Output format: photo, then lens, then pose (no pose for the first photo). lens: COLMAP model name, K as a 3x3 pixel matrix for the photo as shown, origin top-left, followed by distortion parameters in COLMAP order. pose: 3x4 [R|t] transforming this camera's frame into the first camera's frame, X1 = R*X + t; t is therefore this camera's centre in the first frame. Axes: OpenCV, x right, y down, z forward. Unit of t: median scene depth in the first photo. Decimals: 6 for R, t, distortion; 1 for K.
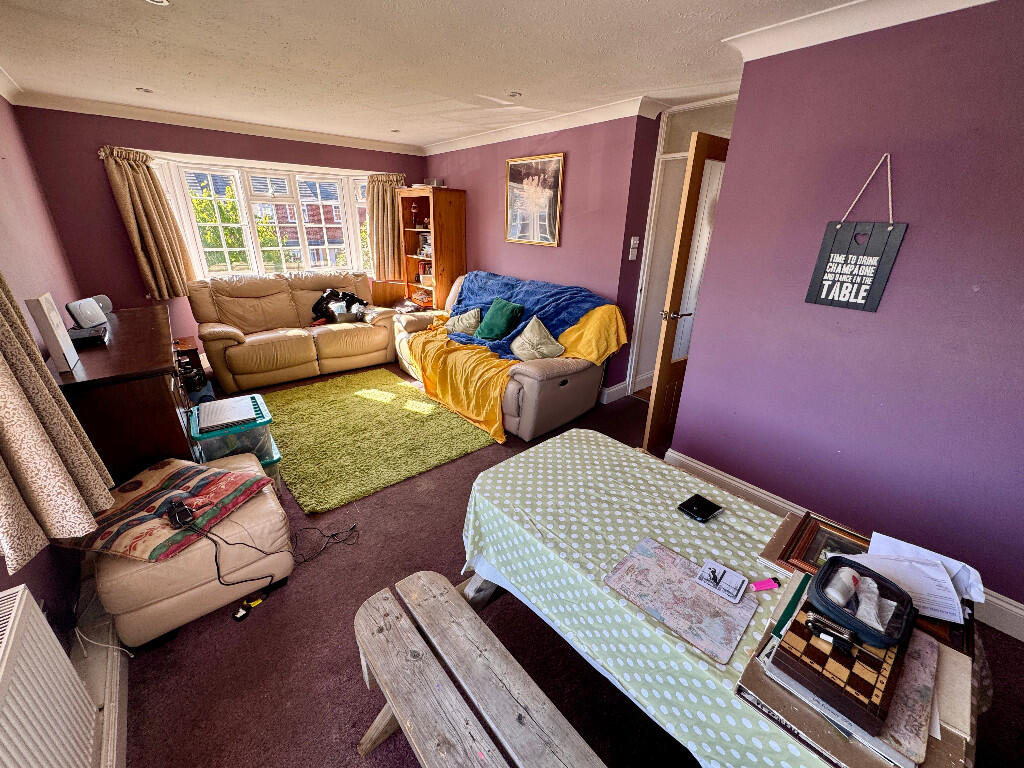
lens RADIAL K [[407.0, 0, 511.7], [0, 407.0, 384.4], [0, 0, 1]] dist [-0.009884, 0.000639]
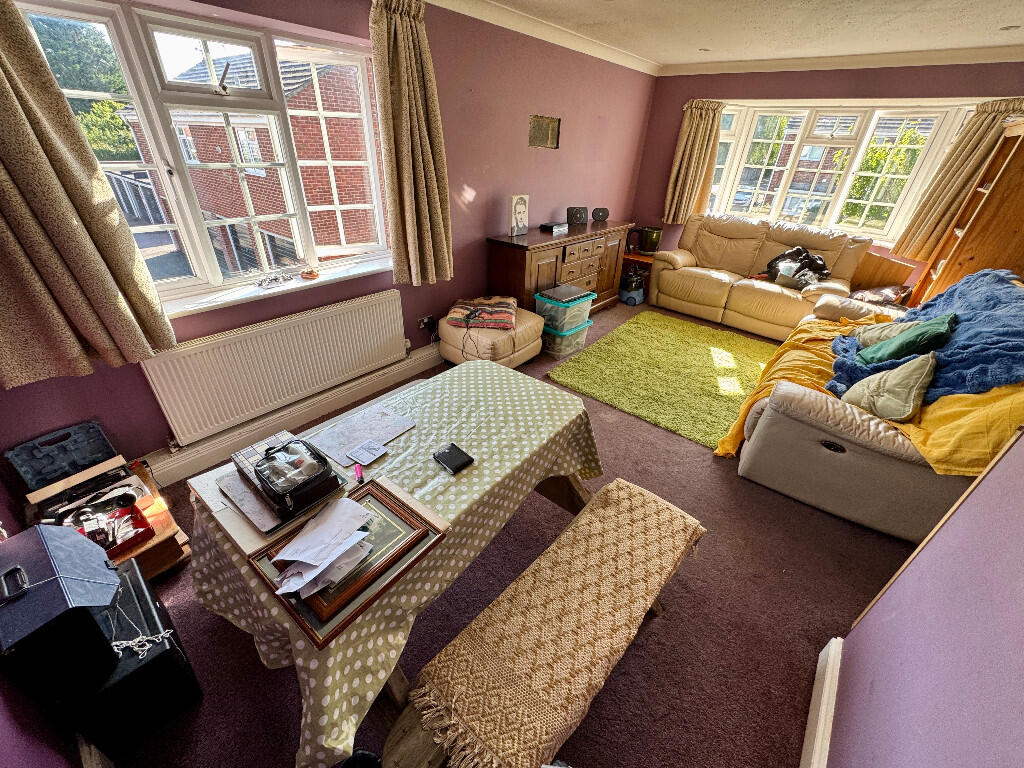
lens RADIAL K [[407.0, 0, 509.3], [0, 407.0, 383.7], [0, 0, 1]] dist [-0.009884, 0.000639]
pose [[0.155247, 0.497910, -0.853220, 0.467242], [-0.397678, 0.822117, 0.407401, -0.121966], [0.904295, 0.276059, 0.325639, 0.268469]]
